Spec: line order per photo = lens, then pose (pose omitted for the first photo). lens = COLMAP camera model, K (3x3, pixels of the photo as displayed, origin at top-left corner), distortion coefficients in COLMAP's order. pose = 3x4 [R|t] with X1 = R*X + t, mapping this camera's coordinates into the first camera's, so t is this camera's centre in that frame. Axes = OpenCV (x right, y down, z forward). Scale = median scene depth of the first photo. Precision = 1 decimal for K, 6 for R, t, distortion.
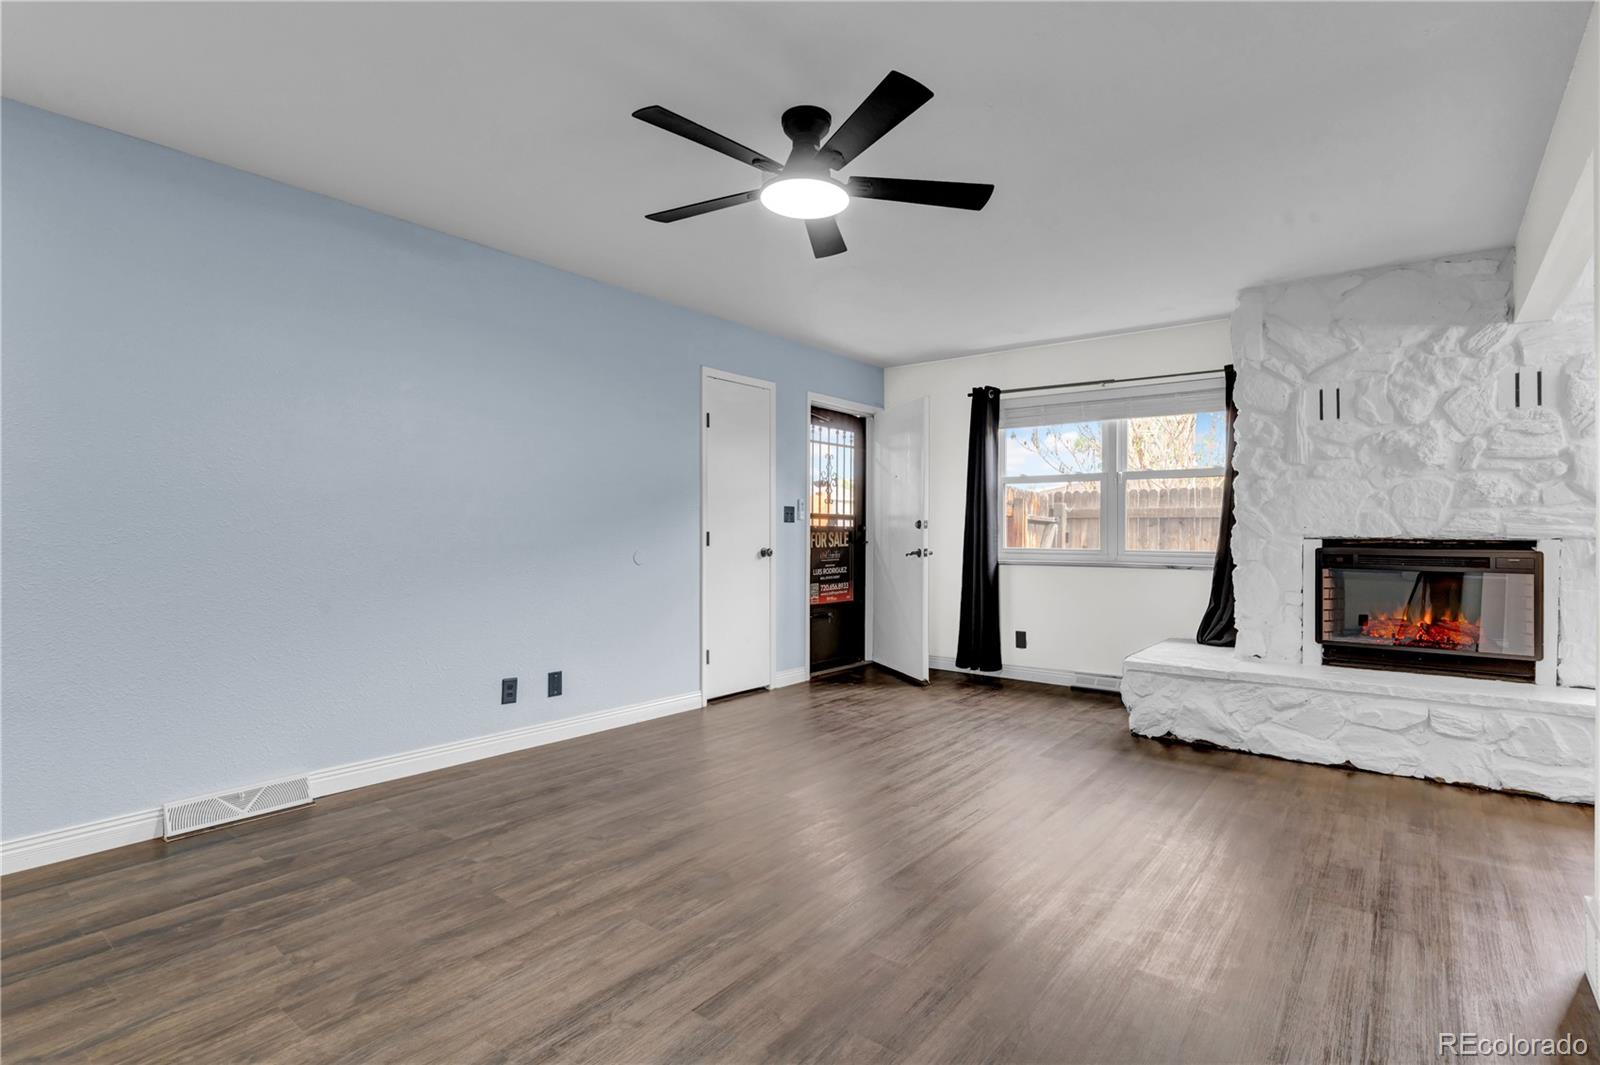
lens RADIAL K [[798.4, 0, 798.5], [0, 798.4, 527.4], [0, 0, 1]] dist [-0.000175, -0.000705]
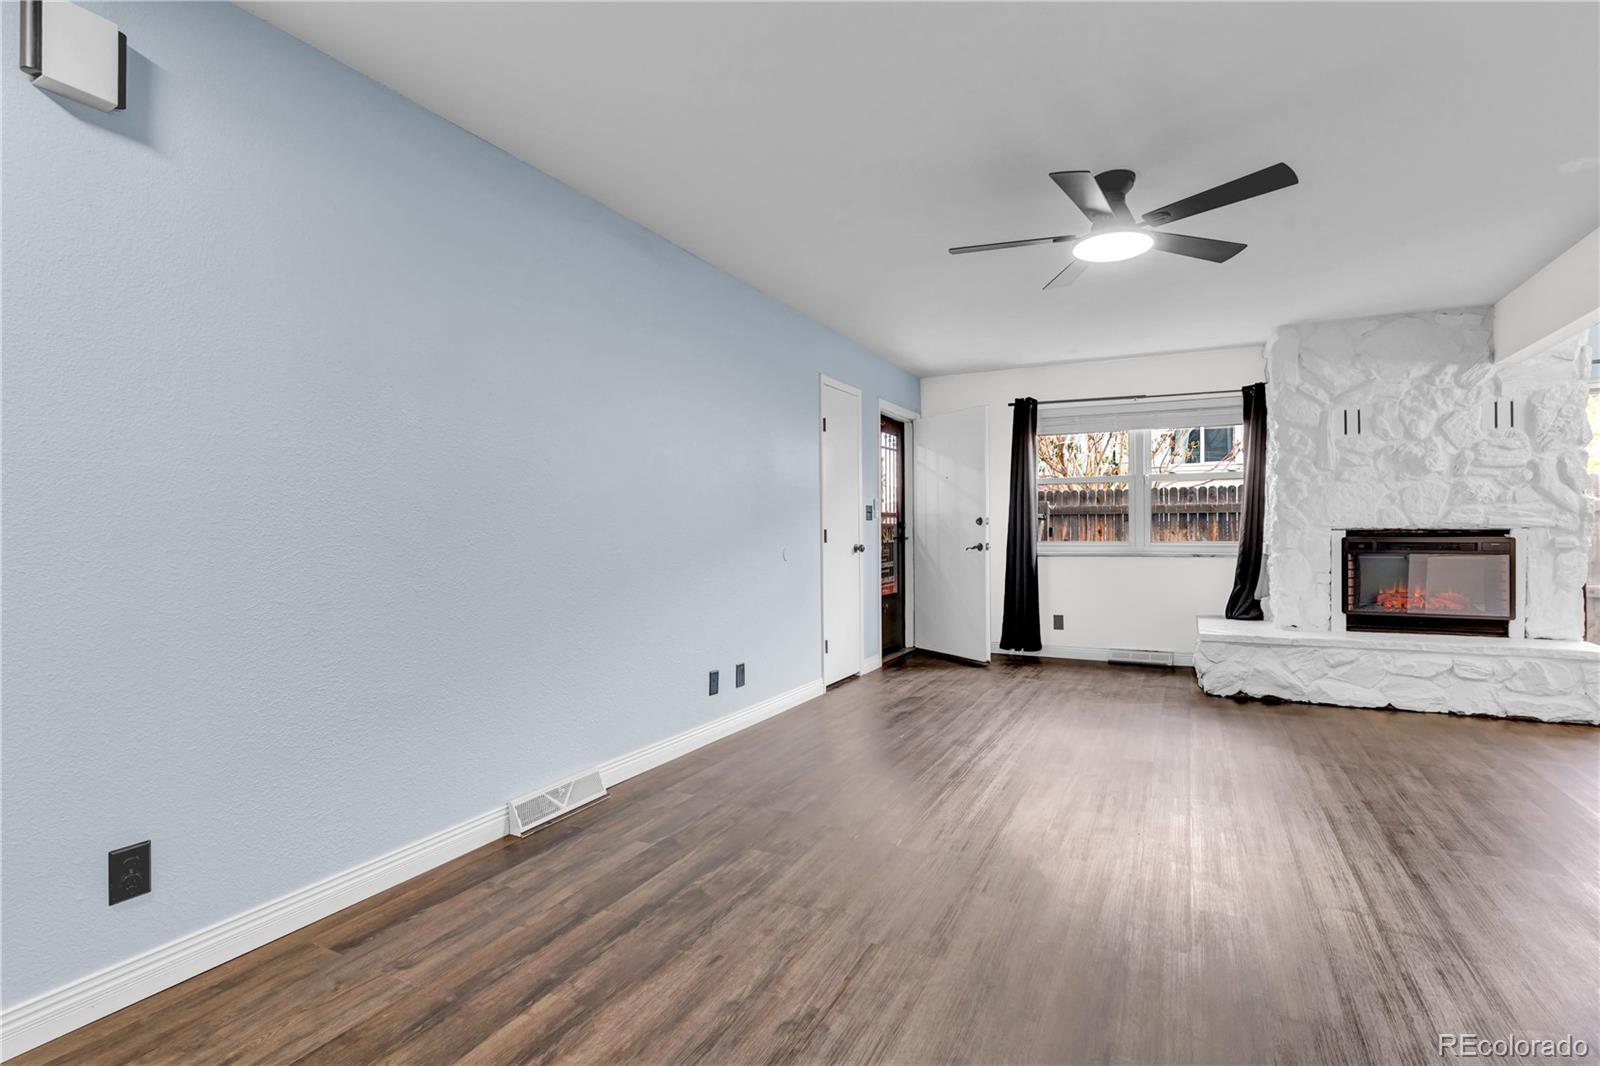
lens RADIAL K [[797.5, 0, 800.0], [0, 797.5, 533.0], [0, 0, 1]] dist [-0.002400, -0.000463]
pose [[0.978726, -0.010957, 0.204881, -0.456825], [0.009099, 0.999908, 0.010011, -0.001171], [-0.204972, -0.007934, 0.978736, -0.045559]]
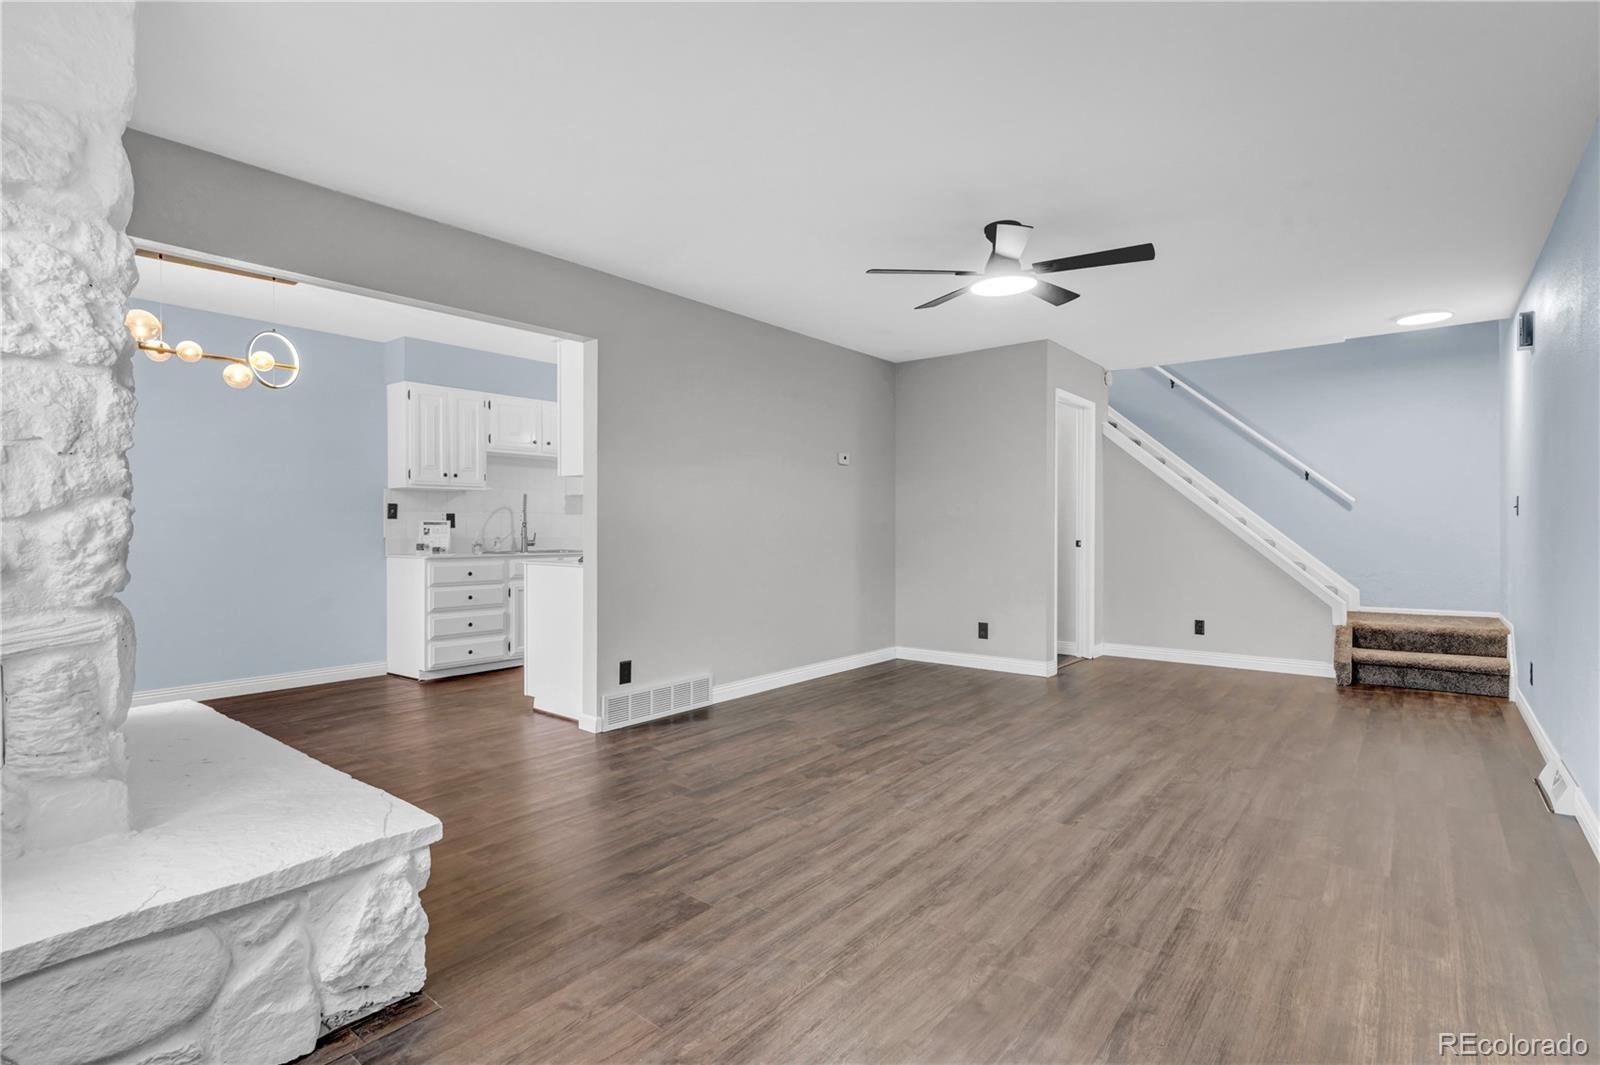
lens RADIAL K [[797.5, 0, 800.0], [0, 797.5, 532.5], [0, 0, 1]] dist [-0.002400, -0.000463]
pose [[-0.999995, -0.002718, 0.001537, 0.230818], [-0.002706, 0.999971, 0.007138, 0.006790], [-0.001557, 0.007134, -0.999973, 1.539865]]
